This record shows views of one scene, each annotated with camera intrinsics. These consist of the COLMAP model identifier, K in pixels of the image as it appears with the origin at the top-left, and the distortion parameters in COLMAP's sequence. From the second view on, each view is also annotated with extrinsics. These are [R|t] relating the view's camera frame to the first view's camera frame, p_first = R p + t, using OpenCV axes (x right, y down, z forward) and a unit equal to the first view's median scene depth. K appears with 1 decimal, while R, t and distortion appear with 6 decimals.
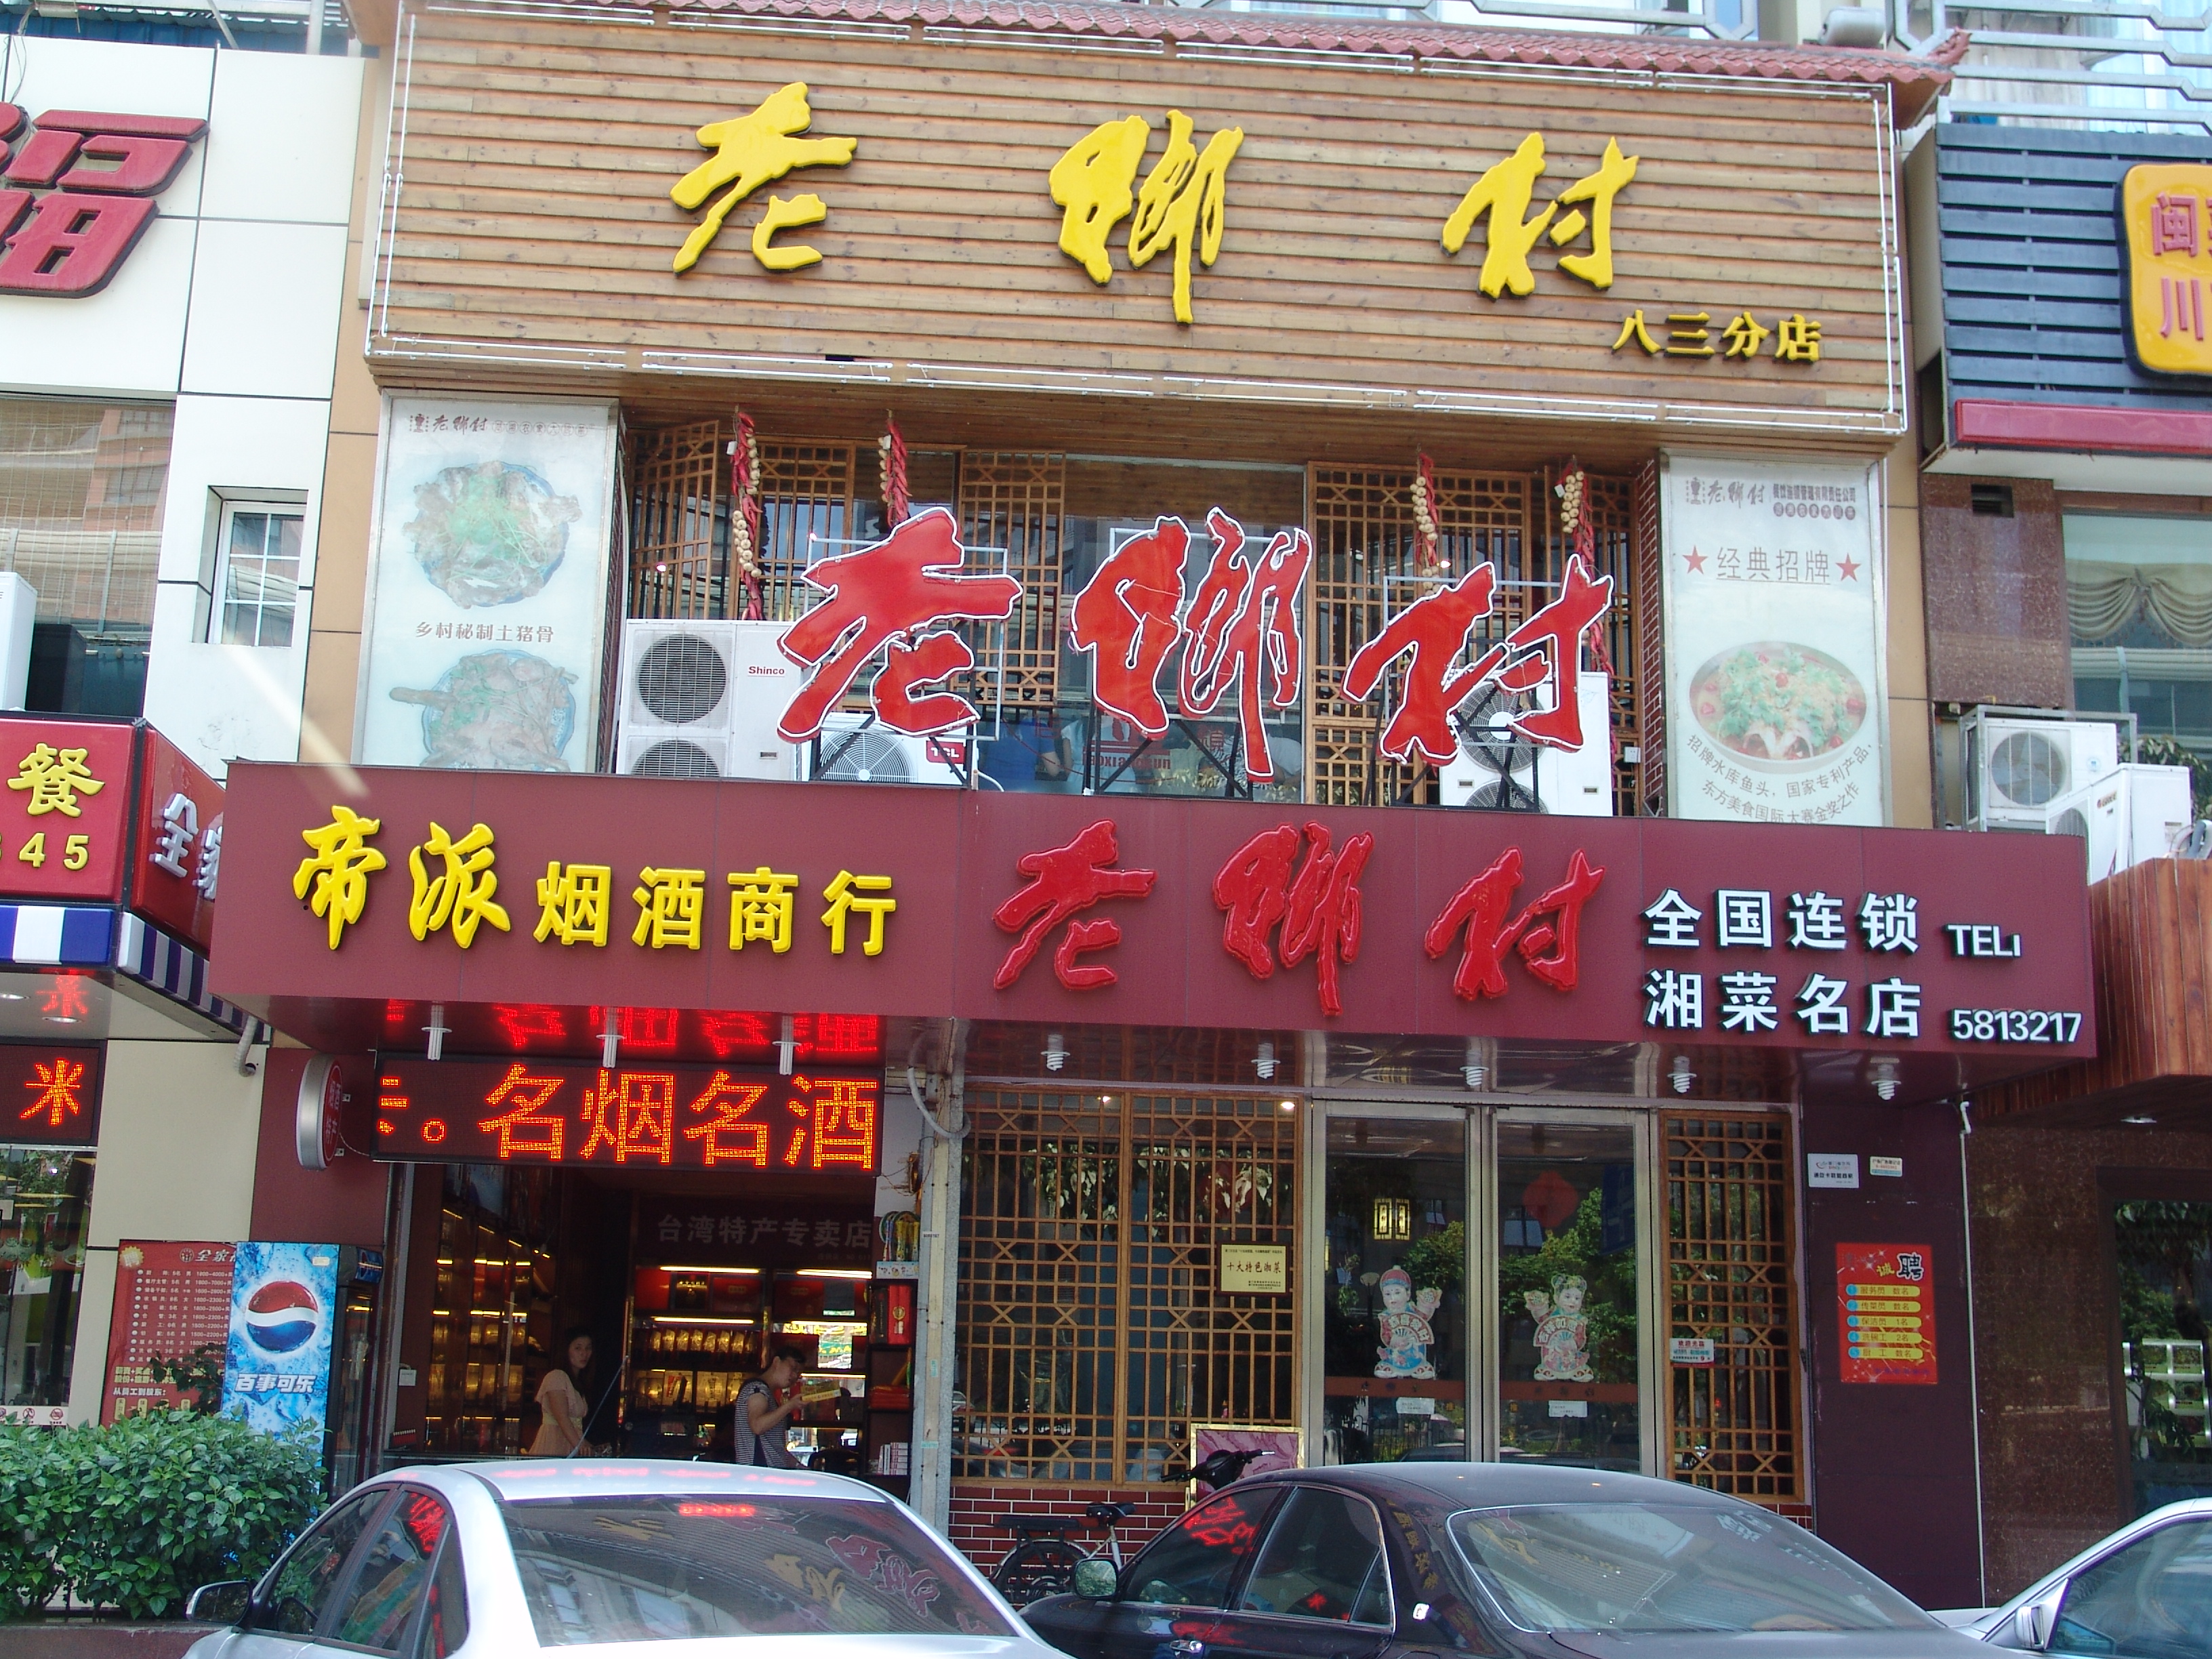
lens RADIAL K [[2641.5, 0, 1106.0], [0, 2641.5, 828.3], [0, 0, 1]] dist [0.026884, 0.000000]
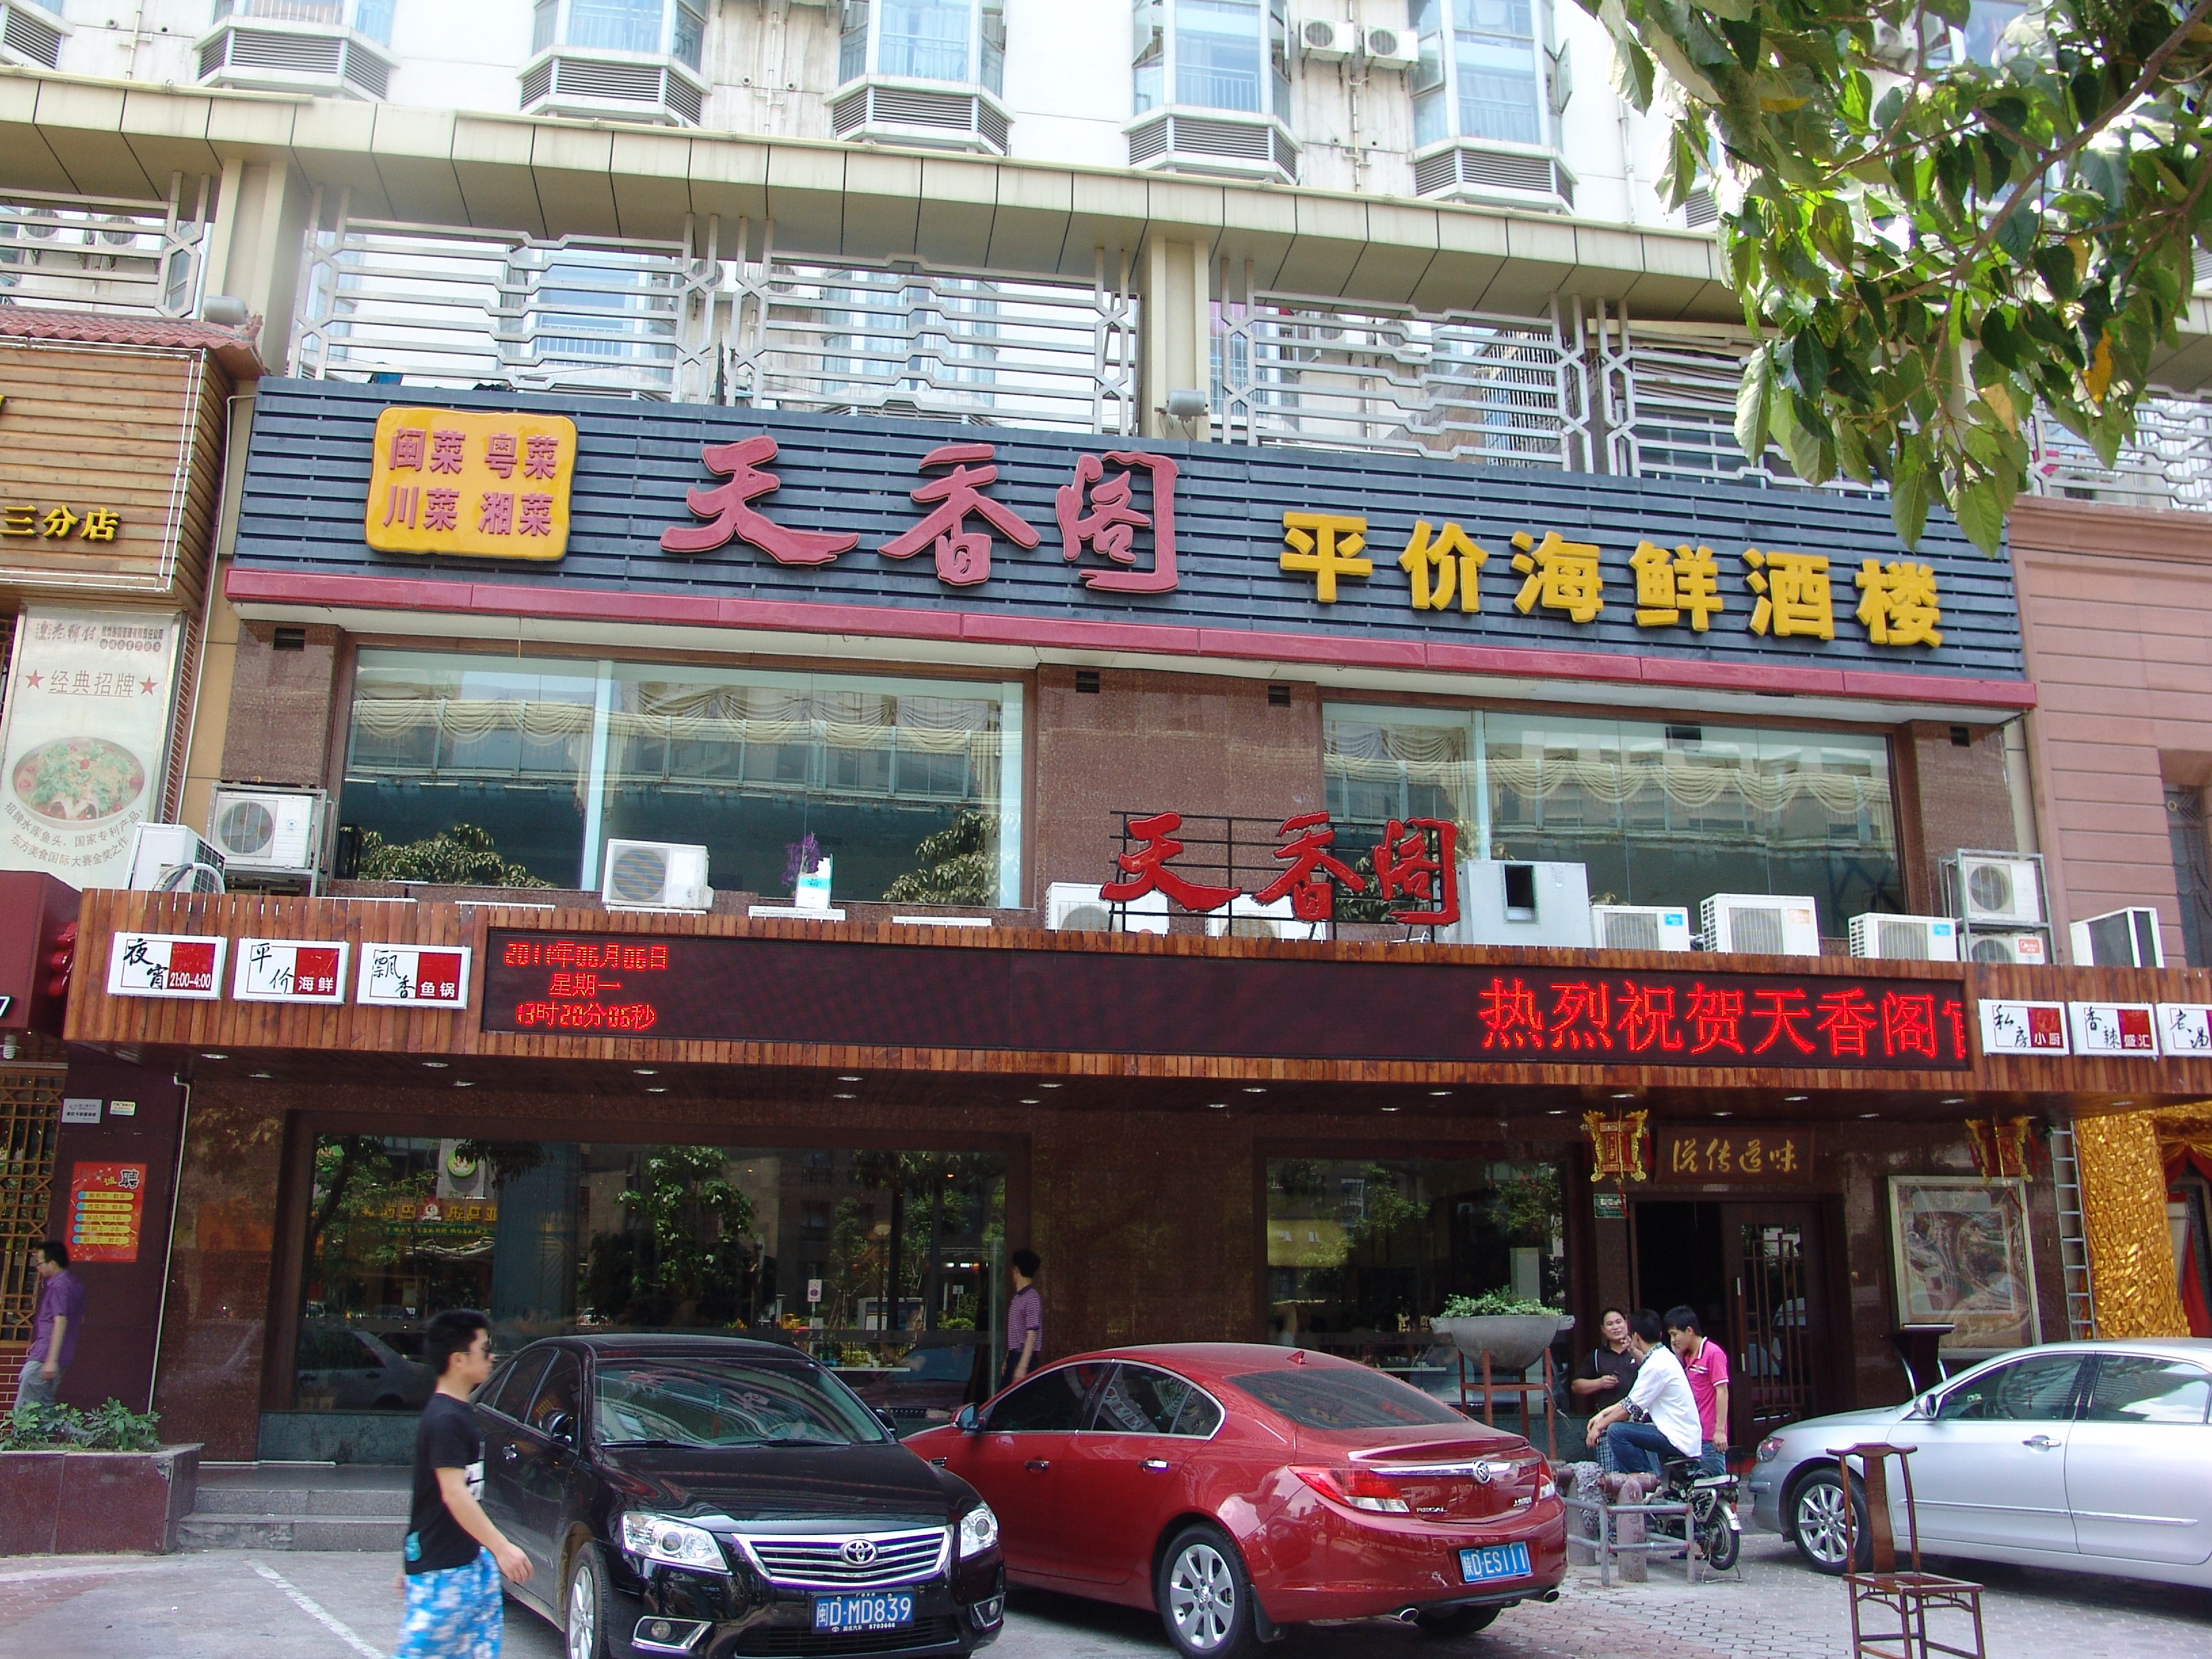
lens RADIAL K [[1792.8, 0, 1106.3], [0, 1792.8, 830.8], [0, 0, 1]] dist [-0.041368, 0.005525]
pose [[0.998444, 0.005645, 0.055471, 0.748698], [-0.004804, 0.999872, -0.015282, -0.008316], [-0.055550, 0.014992, 0.998343, 0.024162]]
